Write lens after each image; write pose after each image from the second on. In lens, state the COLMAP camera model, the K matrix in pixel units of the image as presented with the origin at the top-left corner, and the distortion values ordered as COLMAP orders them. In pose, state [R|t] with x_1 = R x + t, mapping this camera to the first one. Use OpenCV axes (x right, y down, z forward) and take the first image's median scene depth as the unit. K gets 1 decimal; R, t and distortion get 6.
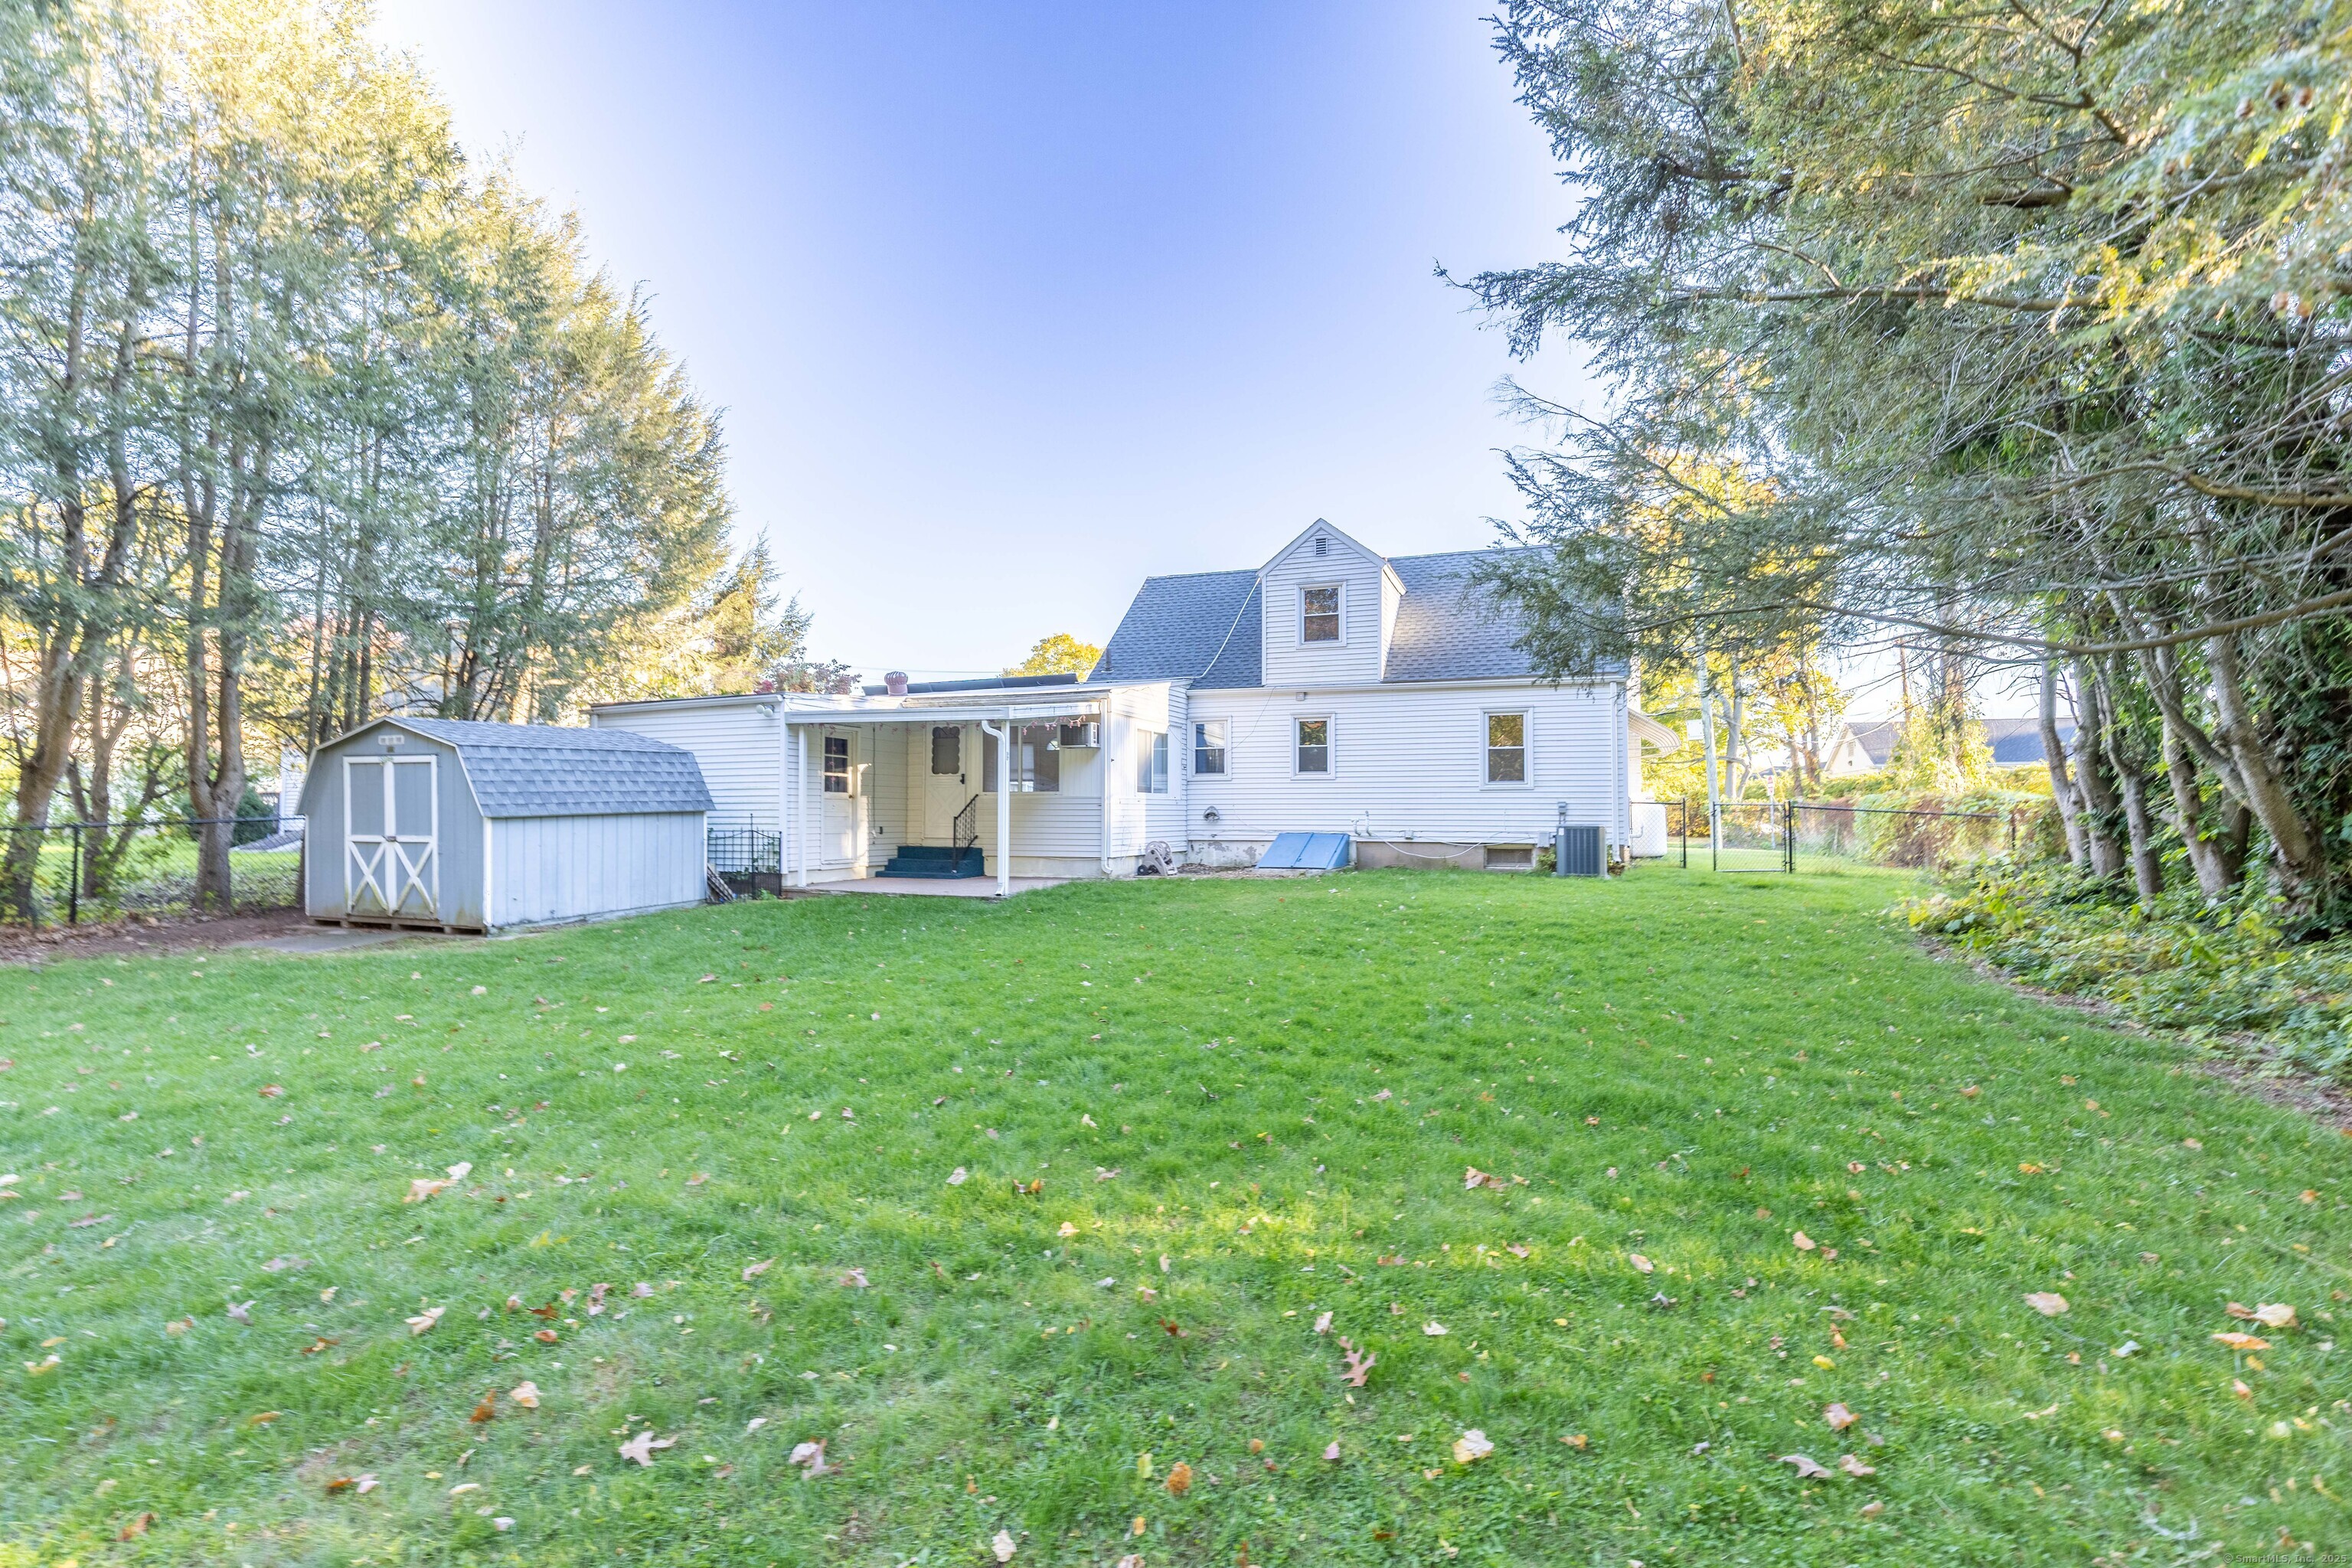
lens RADIAL K [[1083.7, 0, 1172.7], [0, 1083.7, 782.9], [0, 0, 1]] dist [0.009525, -0.000945]
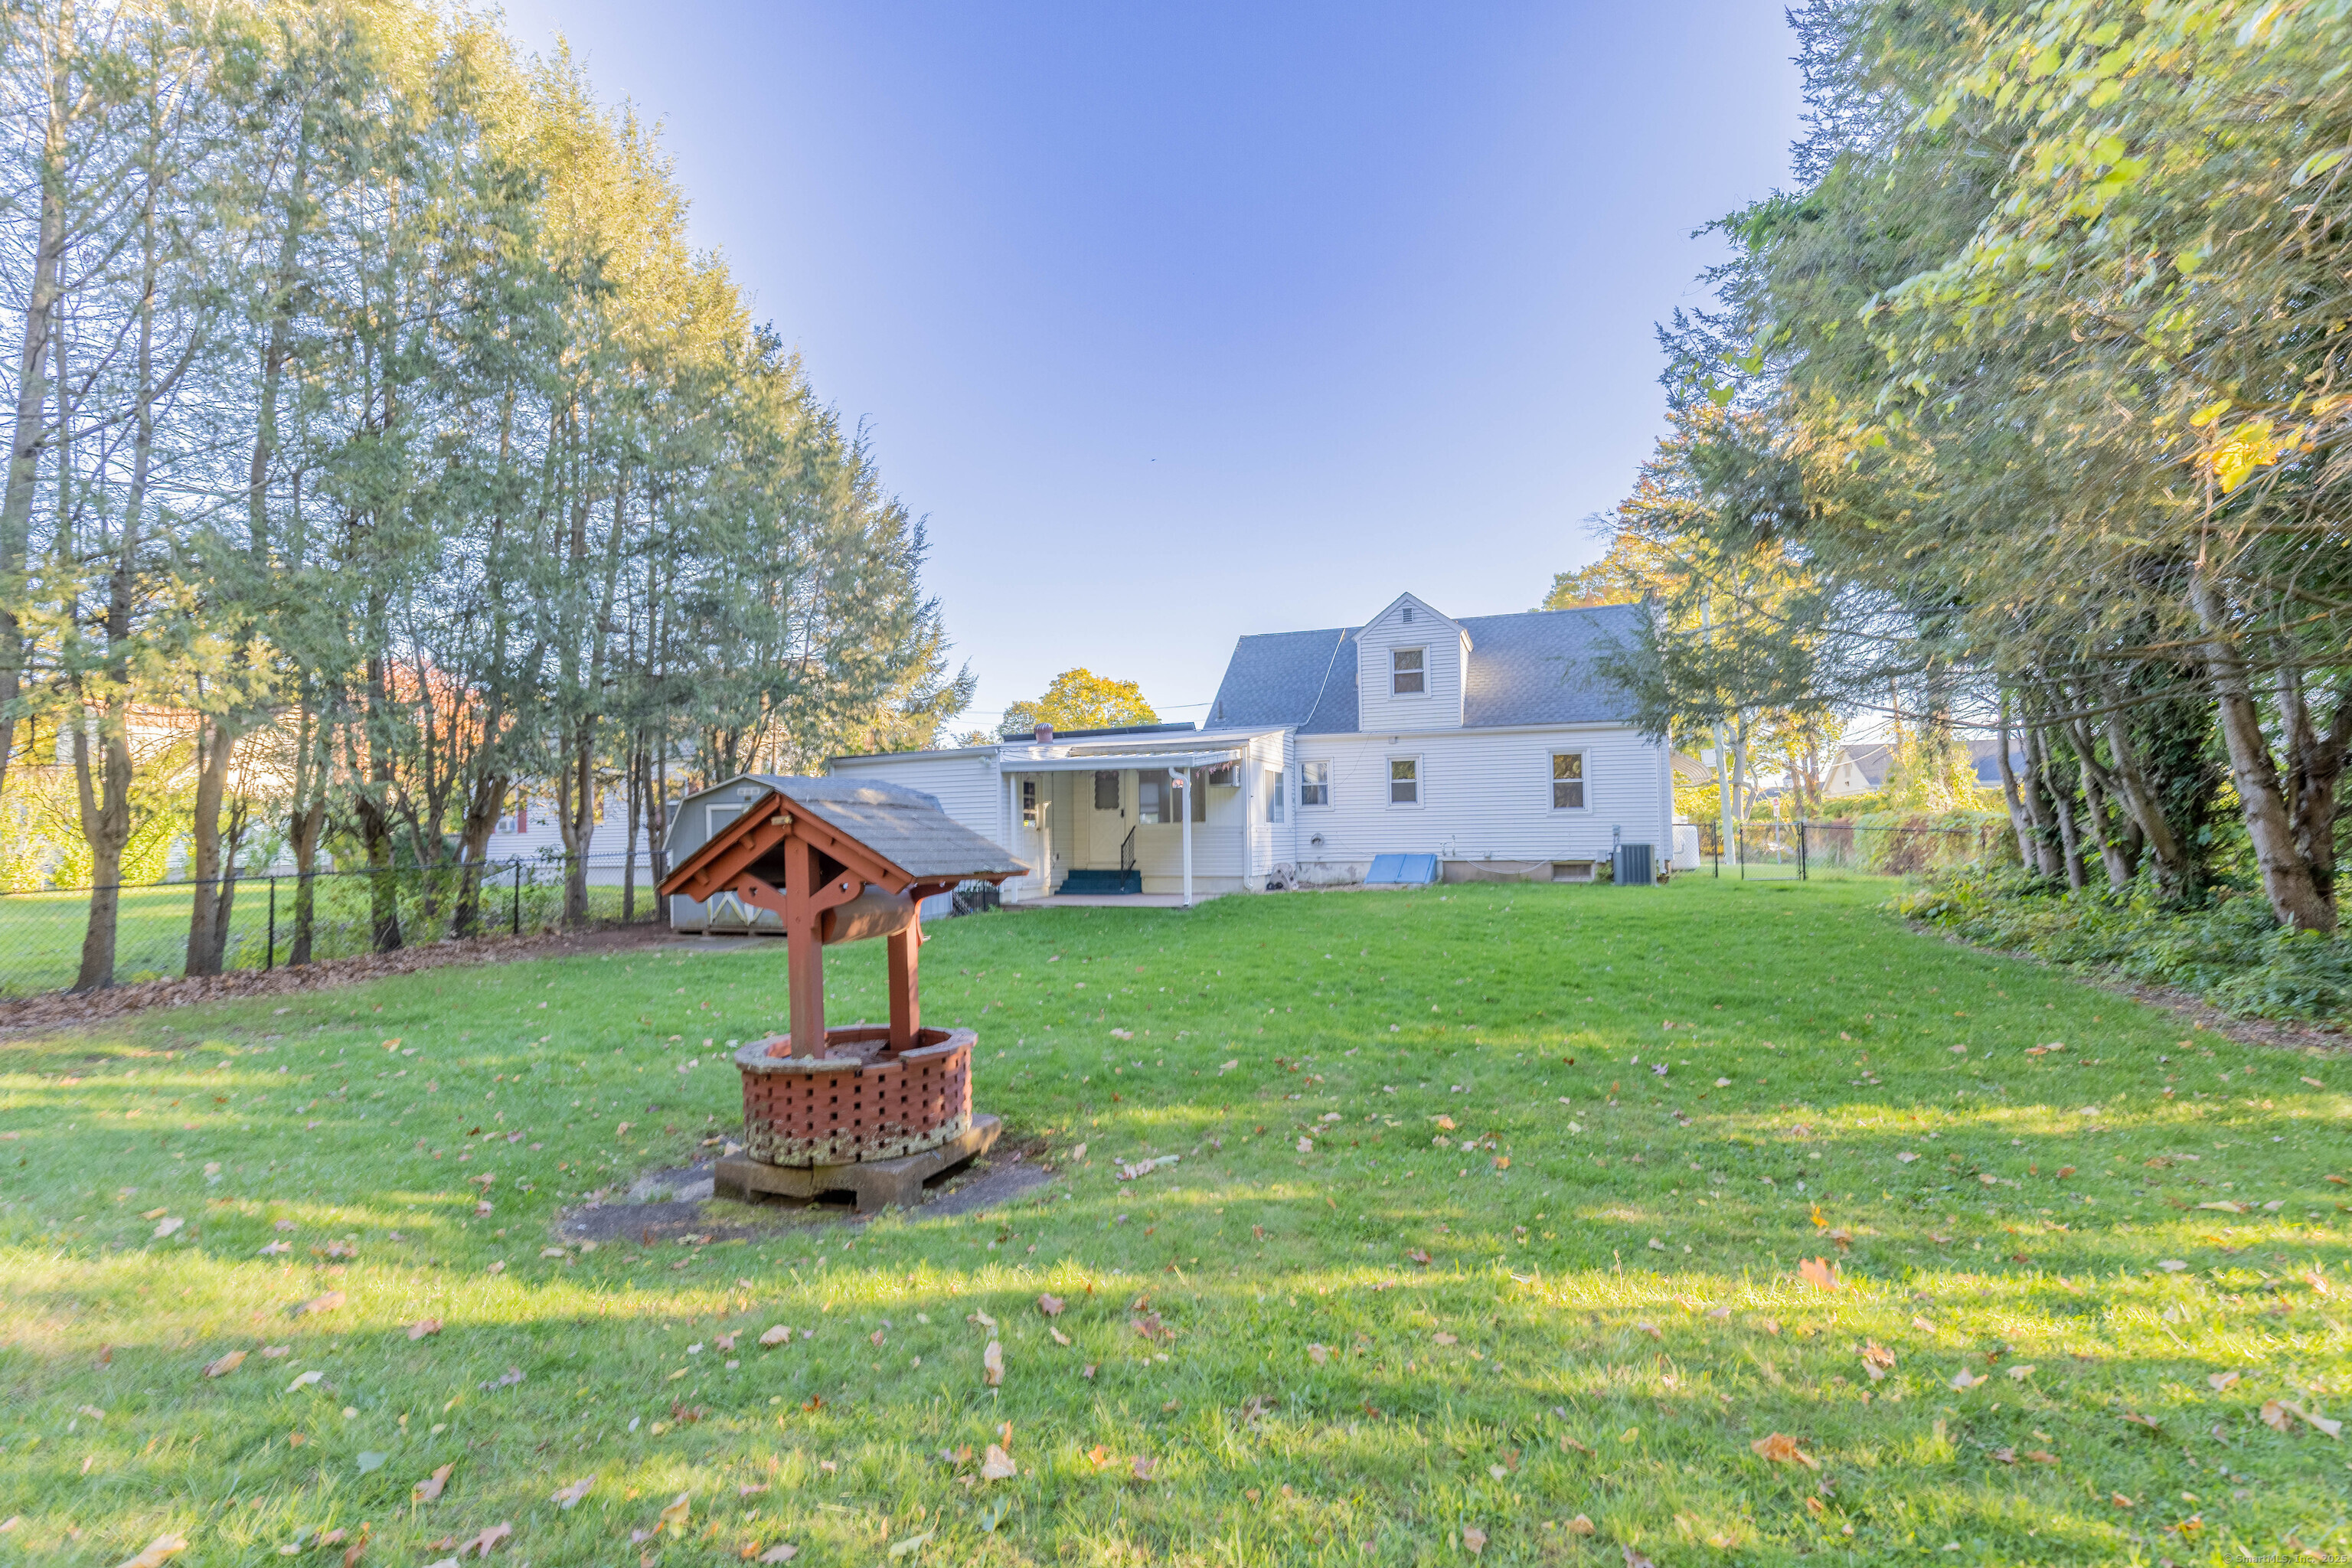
lens RADIAL K [[1083.7, 0, 1179.5], [0, 1083.7, 793.2], [0, 0, 1]] dist [0.009525, -0.000945]
pose [[0.999863, -0.014722, 0.007502, -0.137638], [0.014843, 0.999756, -0.016355, -0.005244], [-0.007260, 0.016464, 0.999838, -0.211523]]
